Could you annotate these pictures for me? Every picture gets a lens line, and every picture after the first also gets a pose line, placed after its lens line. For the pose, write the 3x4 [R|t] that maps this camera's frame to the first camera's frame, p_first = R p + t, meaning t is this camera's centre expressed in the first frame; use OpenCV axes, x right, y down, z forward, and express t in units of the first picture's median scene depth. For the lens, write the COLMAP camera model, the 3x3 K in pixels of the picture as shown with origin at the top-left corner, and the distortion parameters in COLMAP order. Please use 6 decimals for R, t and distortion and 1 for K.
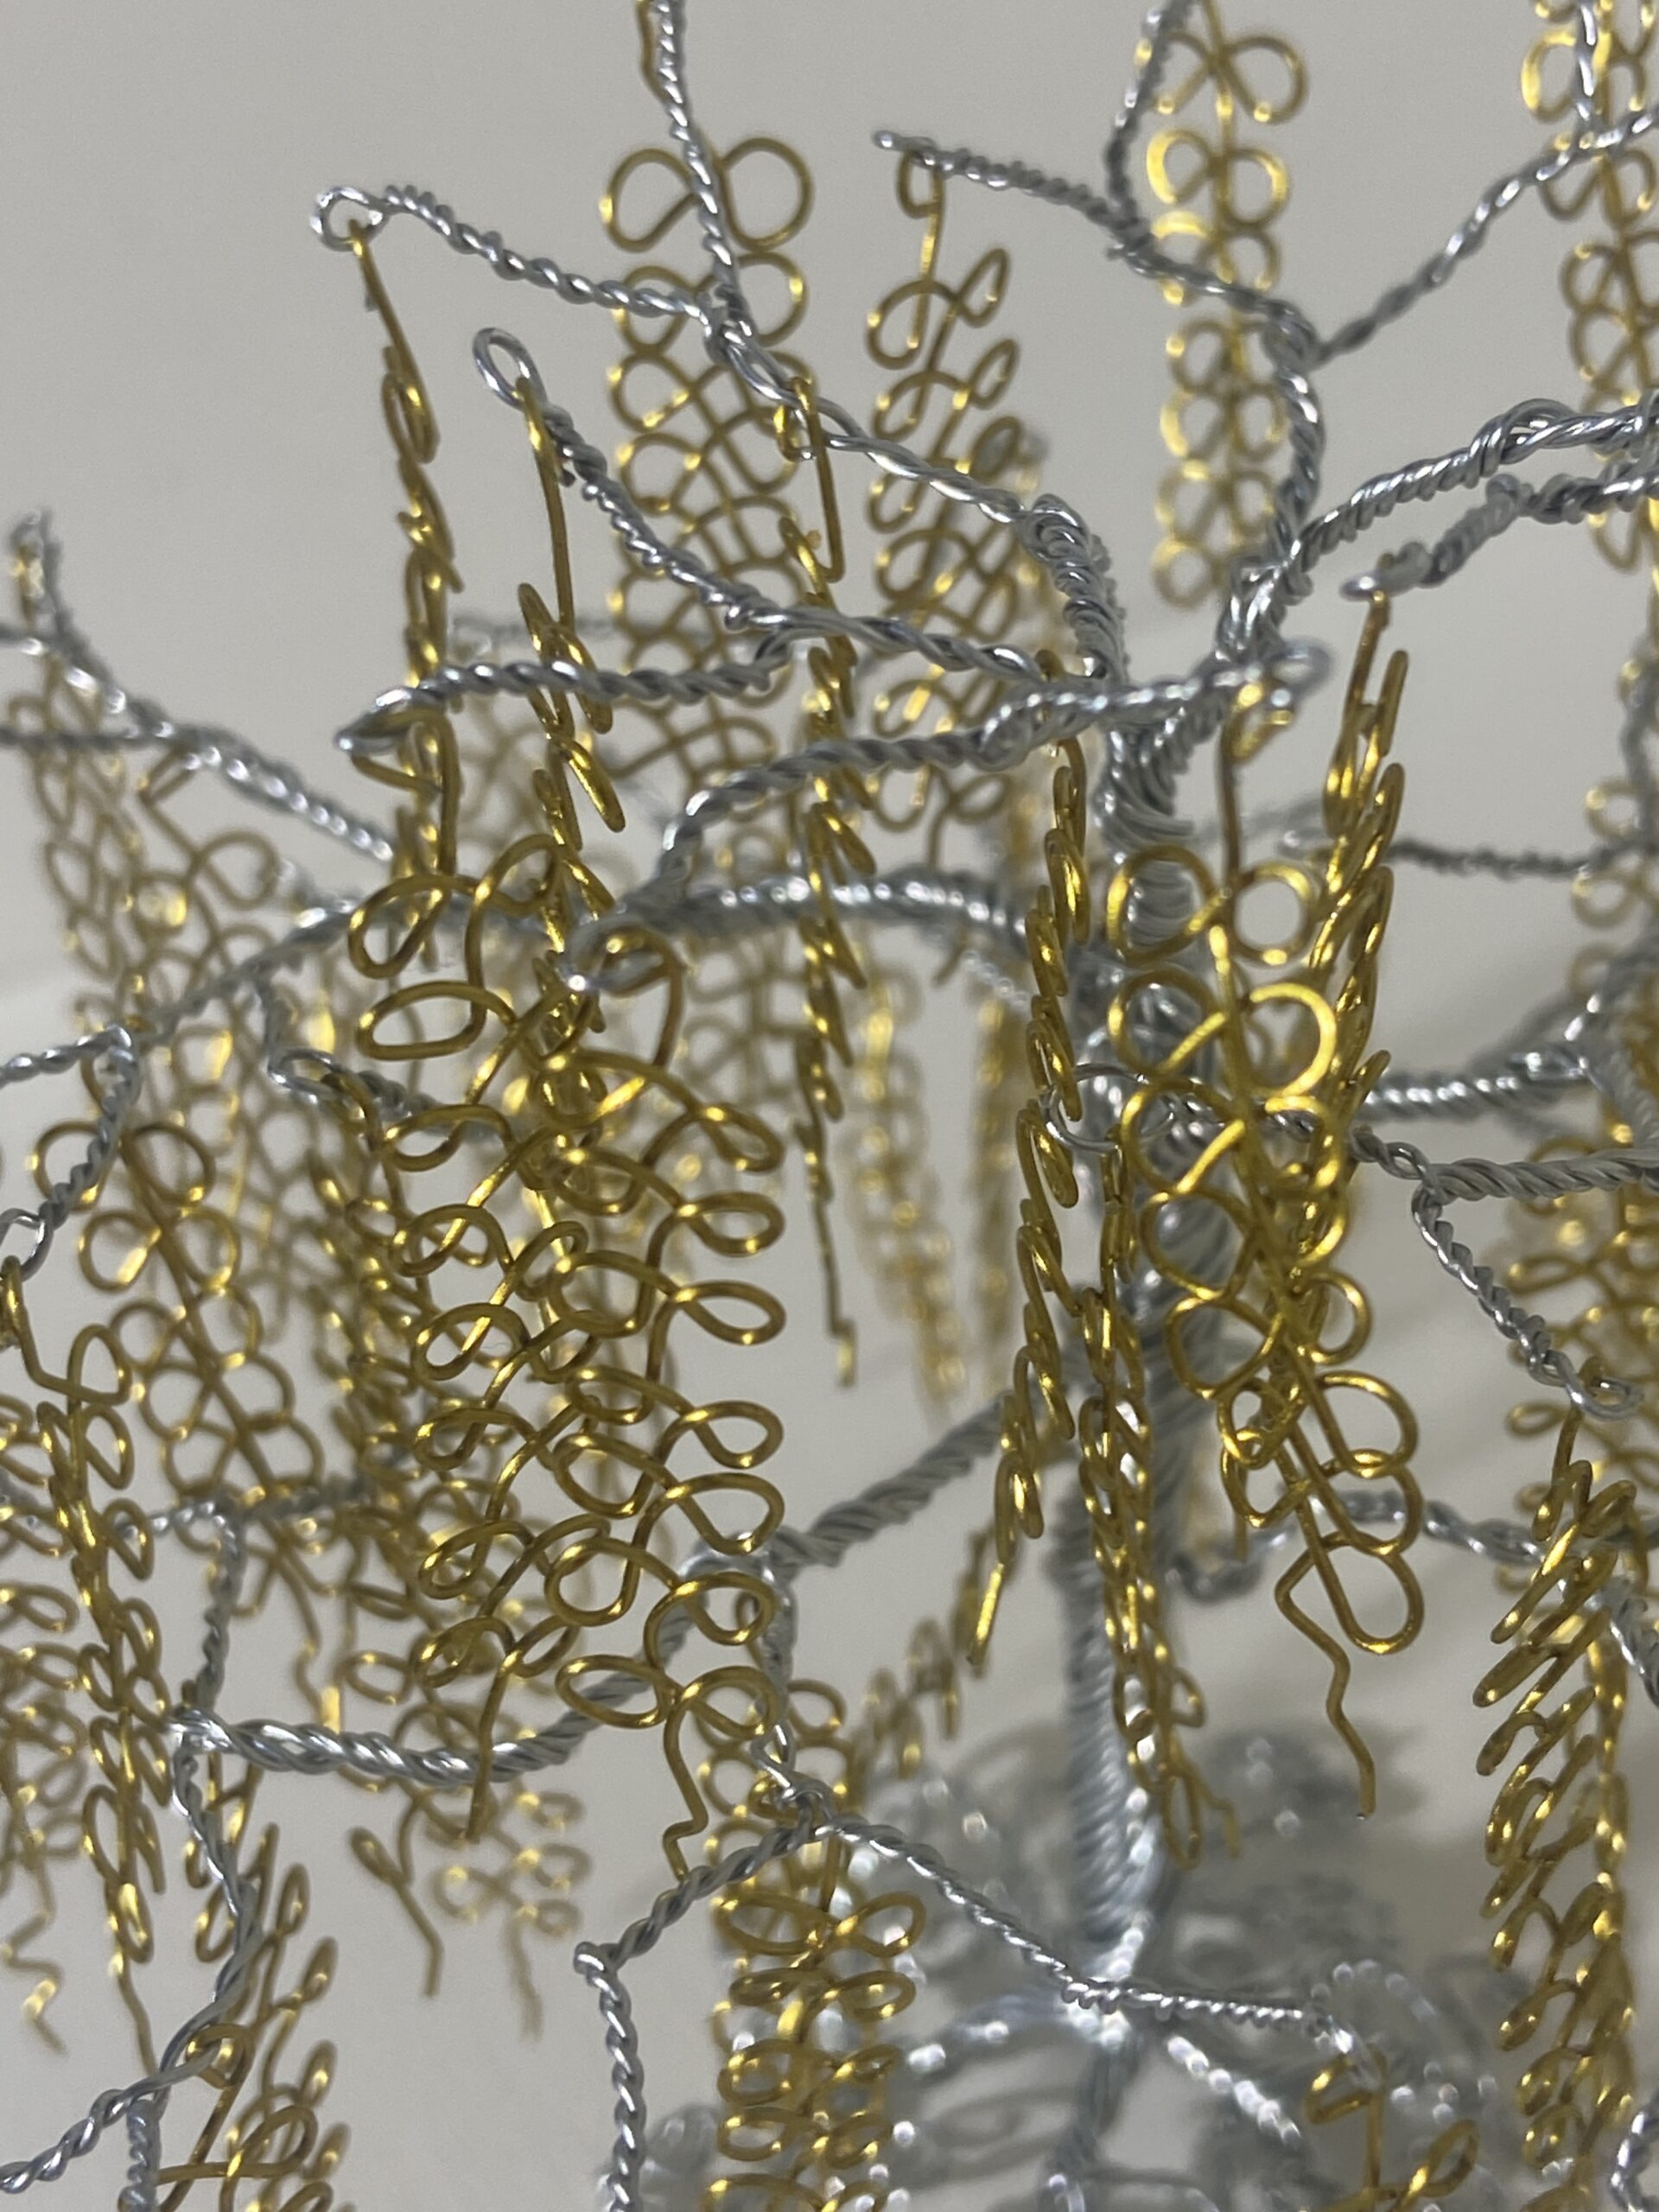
lens RADIAL K [[3390.5, 0, 819.3], [0, 3390.5, 1107.5], [0, 0, 1]] dist [0.083190, 0.000000]
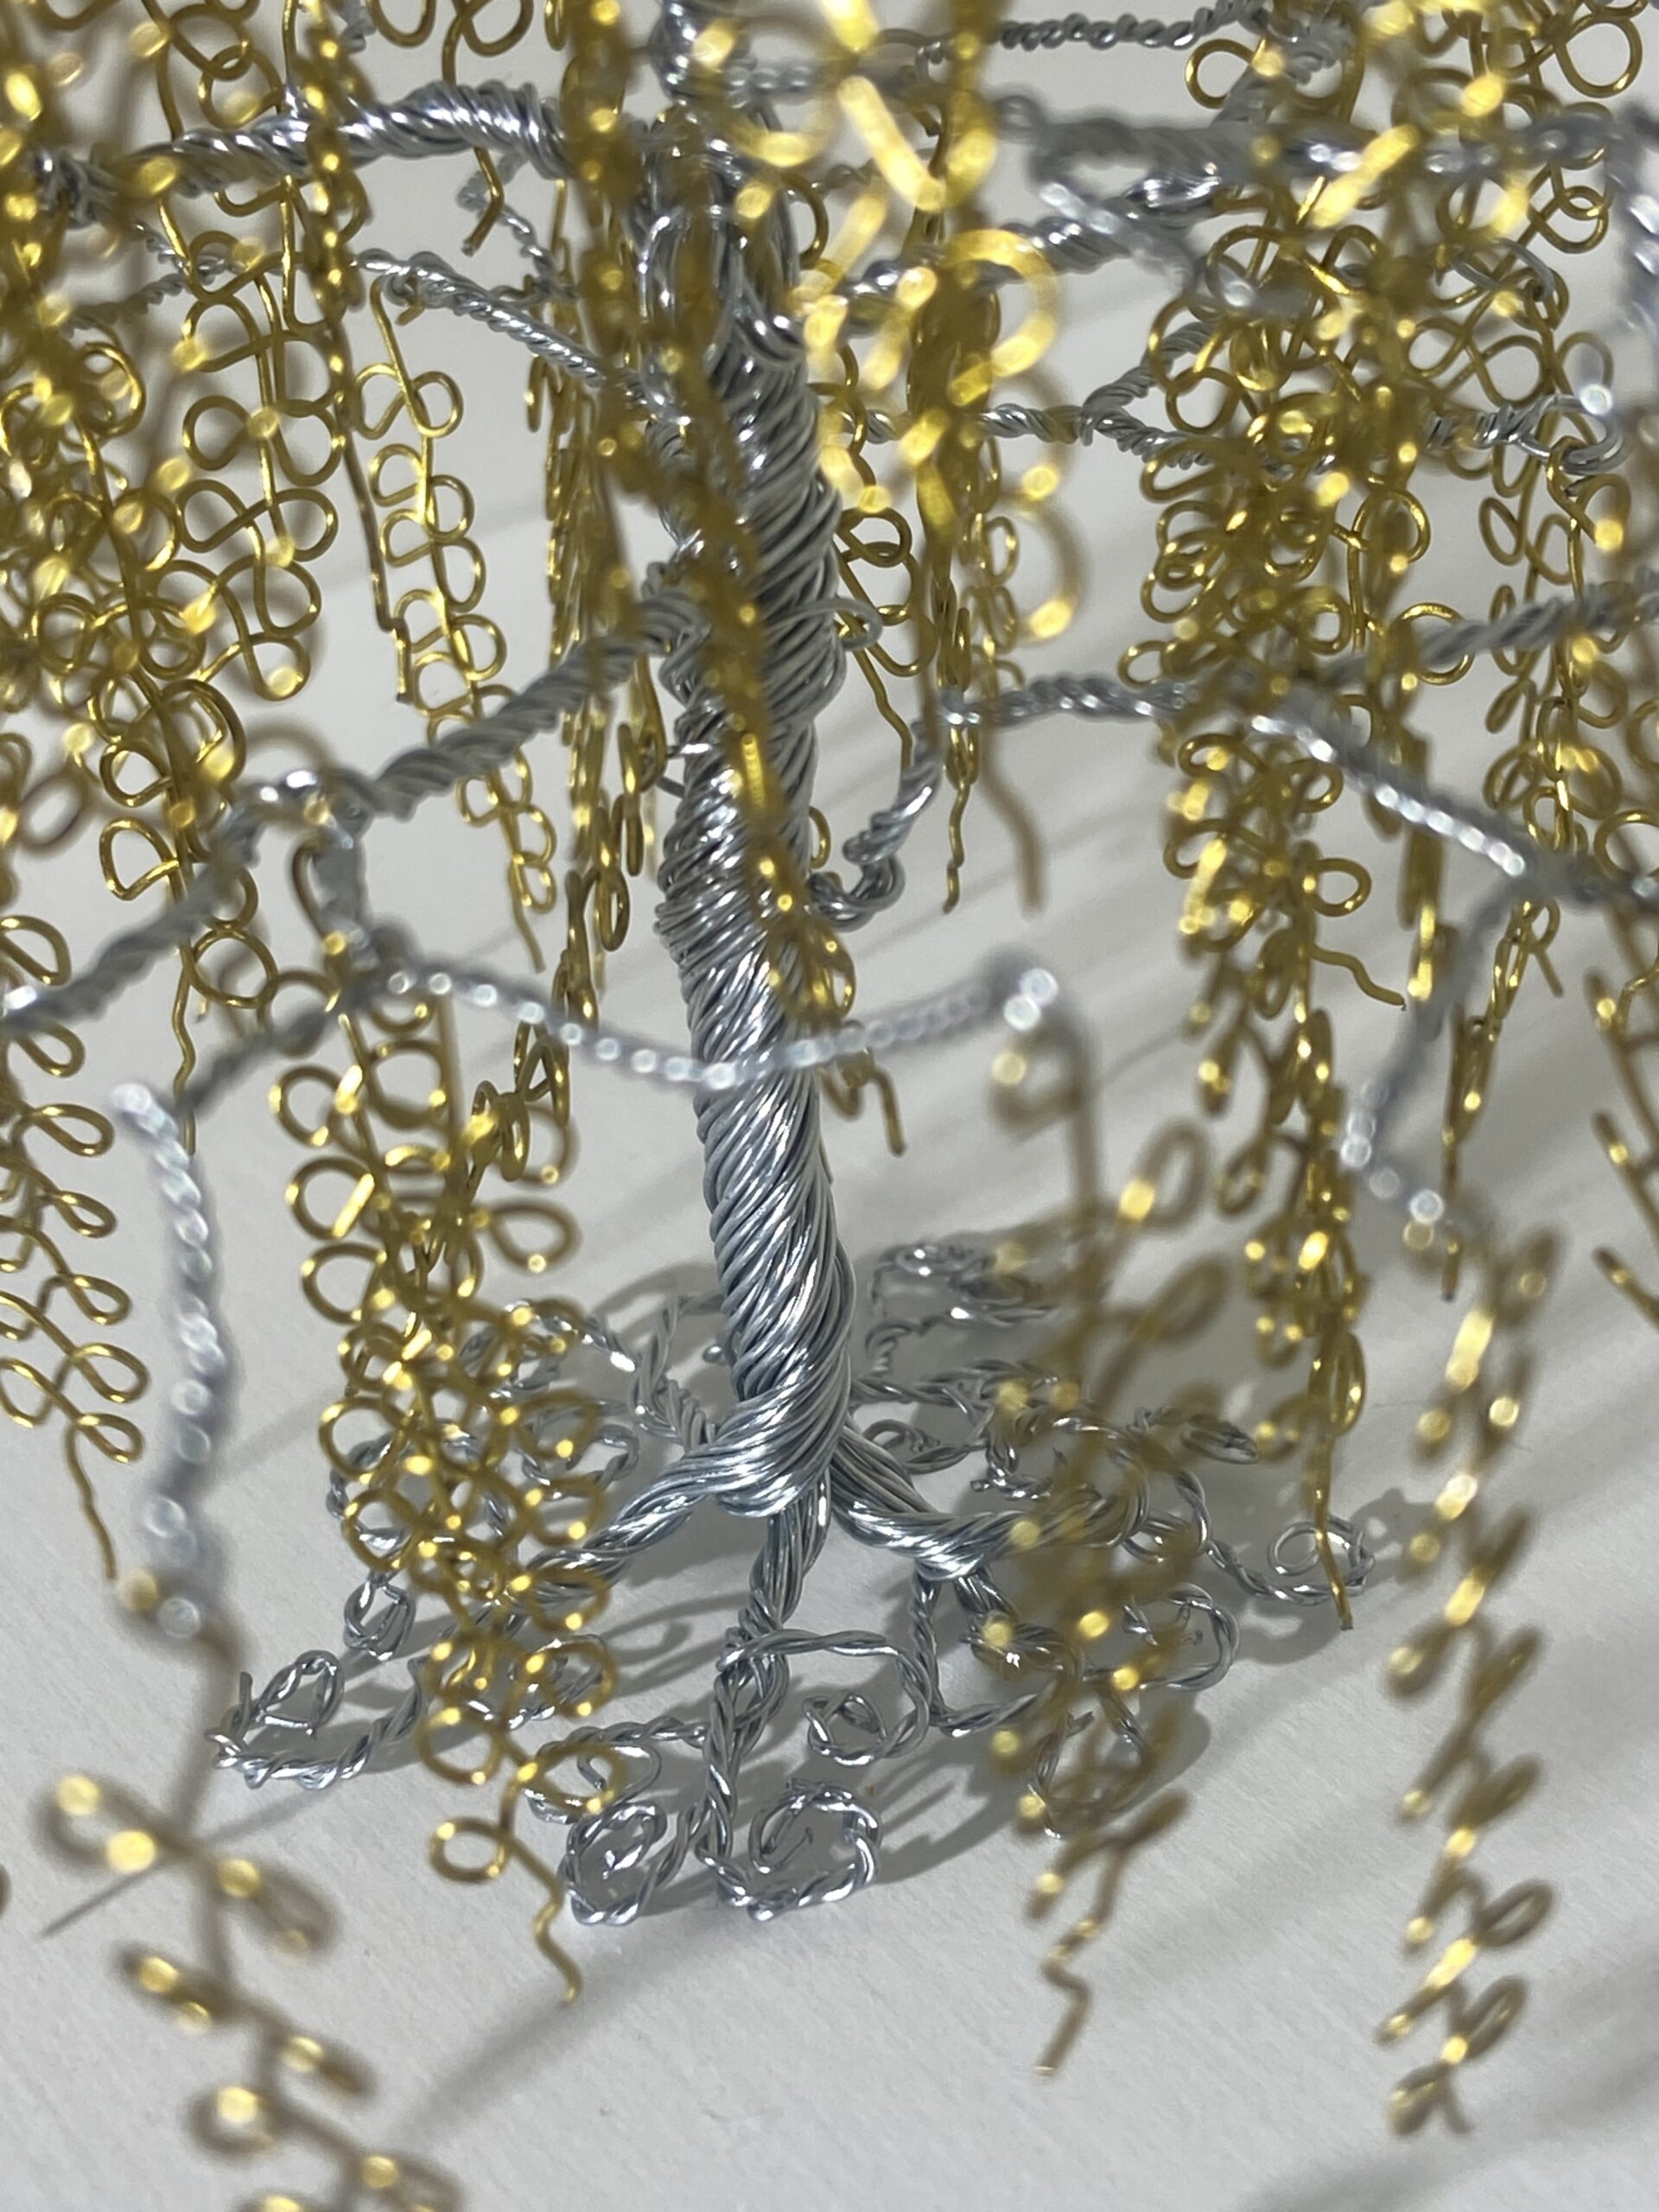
lens RADIAL K [[3413.1, 0, 827.9], [0, 3413.1, 1103.4], [0, 0, 1]] dist [0.051587, 0.000000]
pose [[0.988744, -0.088602, 0.120562, -0.000070], [0.092495, 0.995345, -0.027071, 0.237095], [-0.117602, 0.037918, 0.992337, 0.144996]]
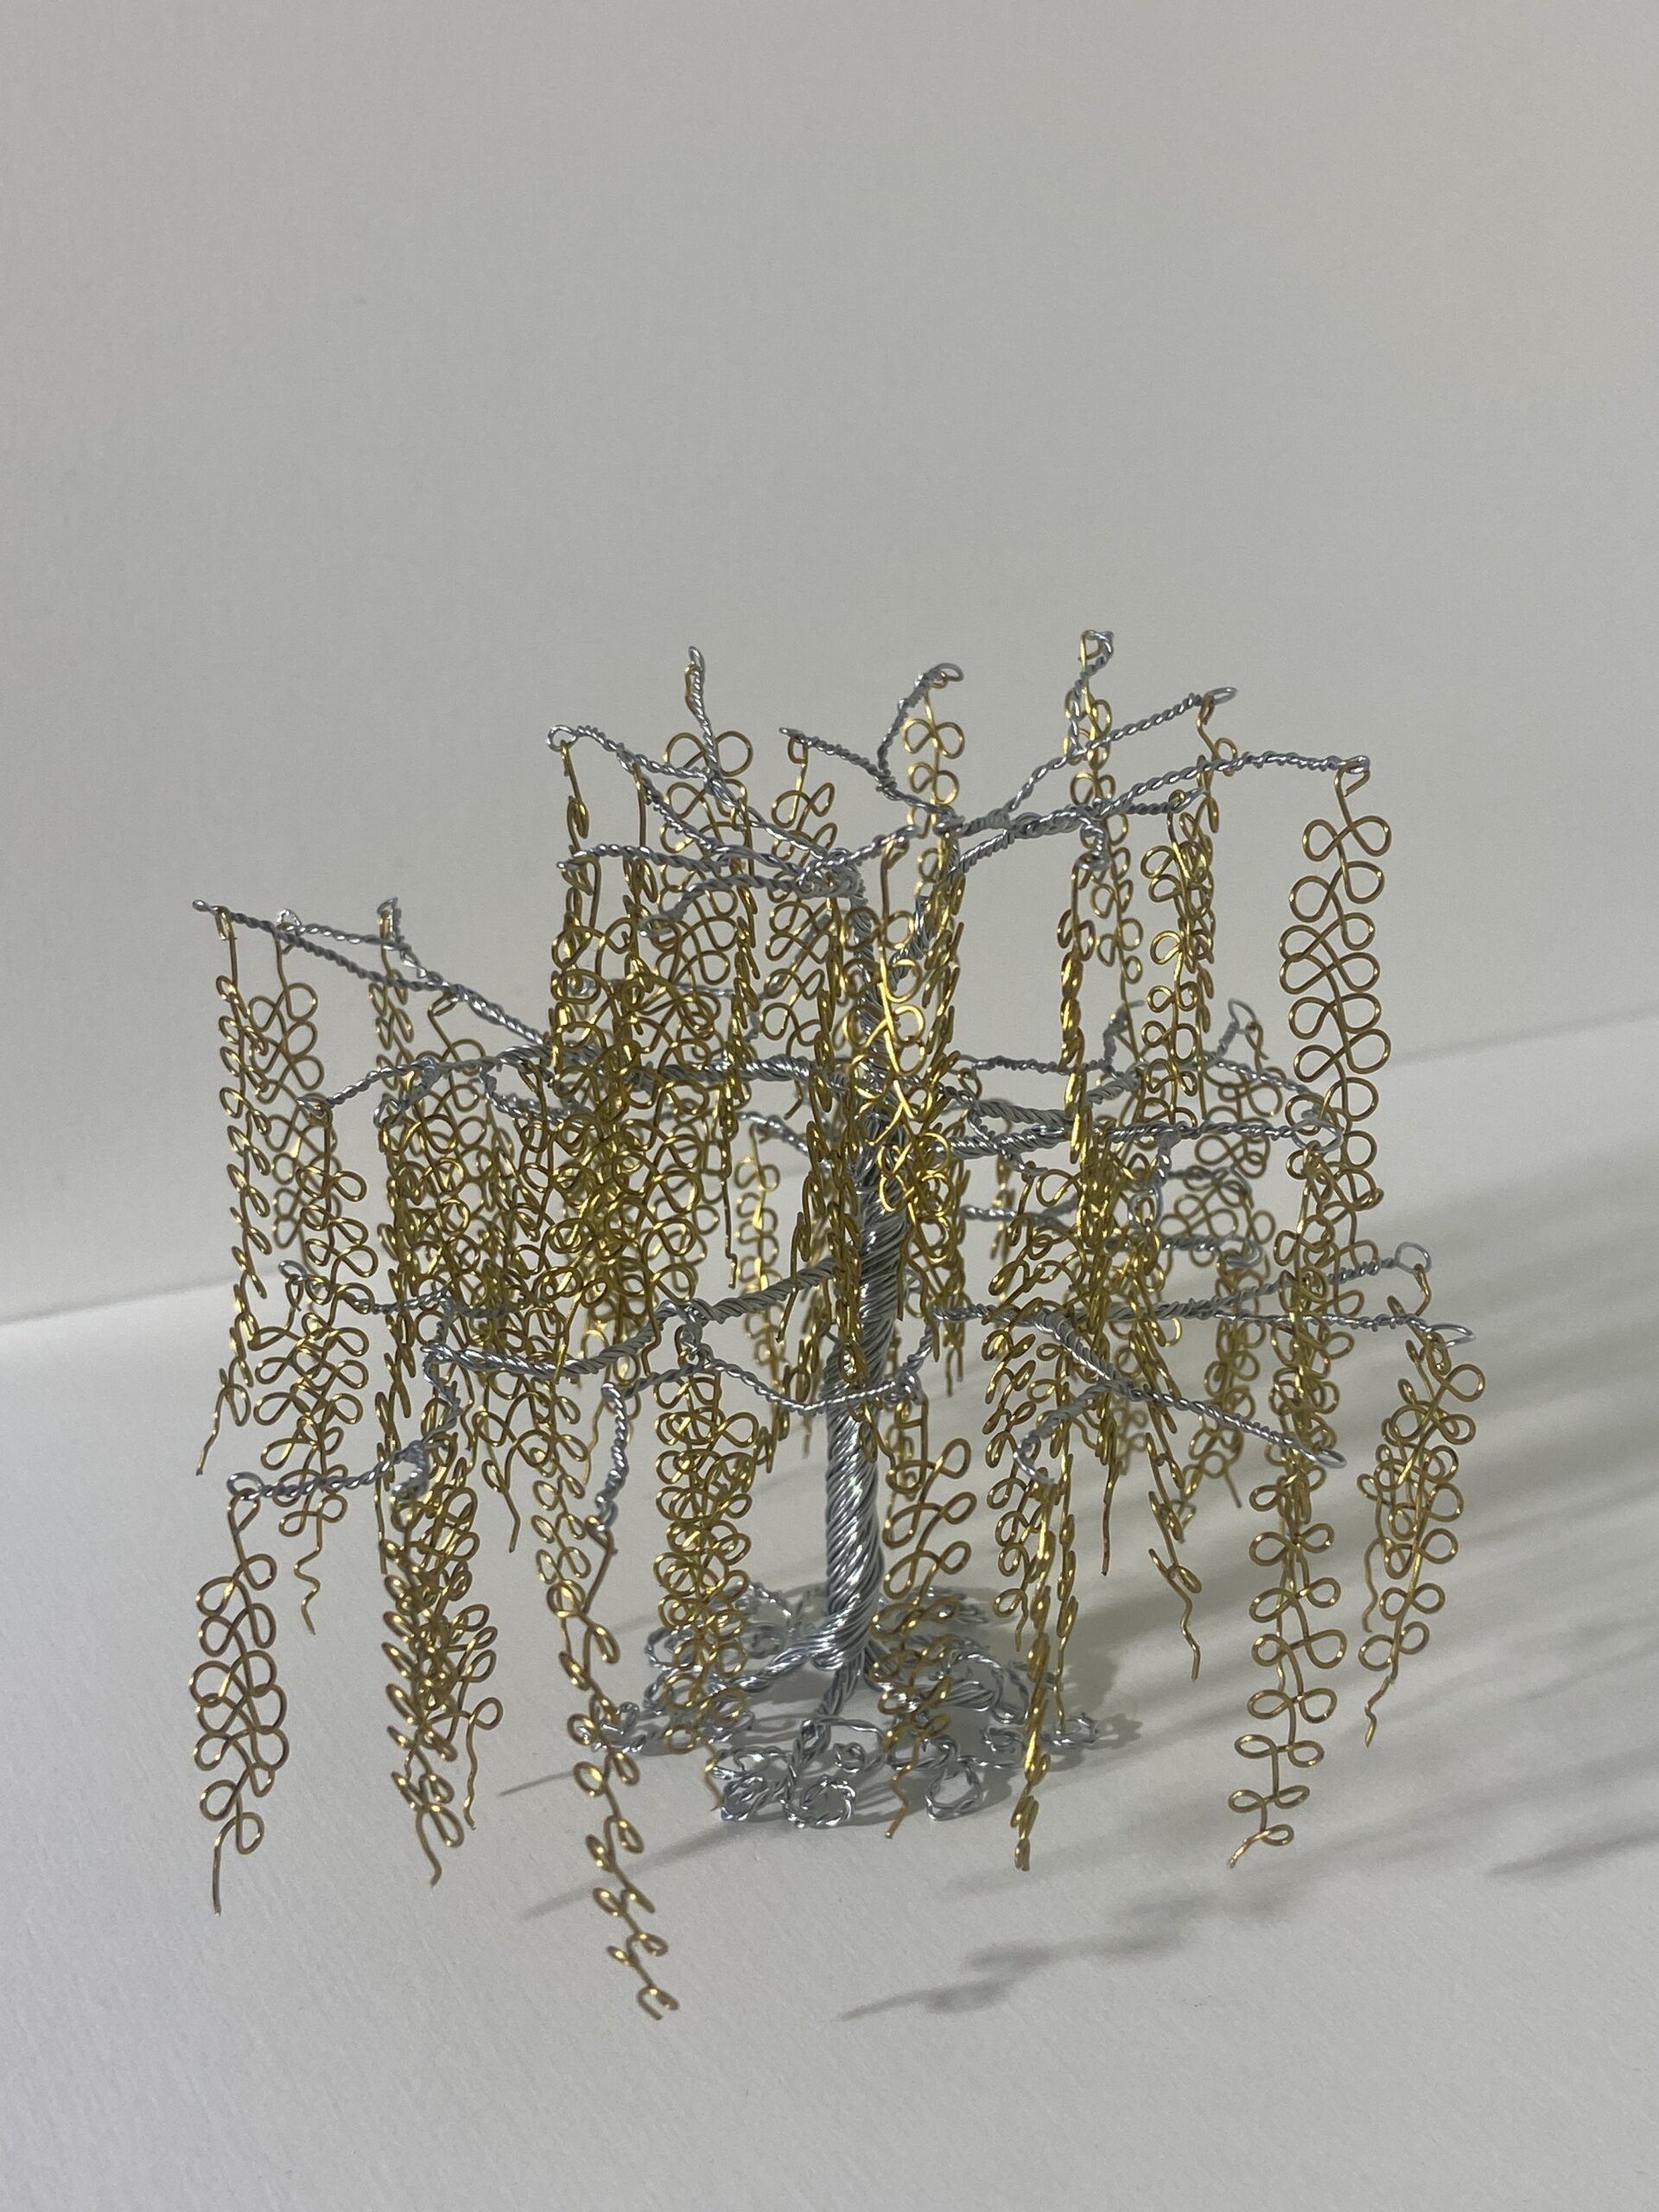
lens RADIAL K [[2635.7, 0, 823.9], [0, 2635.7, 1106.2], [0, 0, 1]] dist [0.035117, 0.000000]
pose [[0.997525, 0.068266, 0.016822, 0.033085], [-0.061090, 0.959996, -0.273270, 0.465107], [-0.034804, 0.271566, 0.961790, -0.701140]]
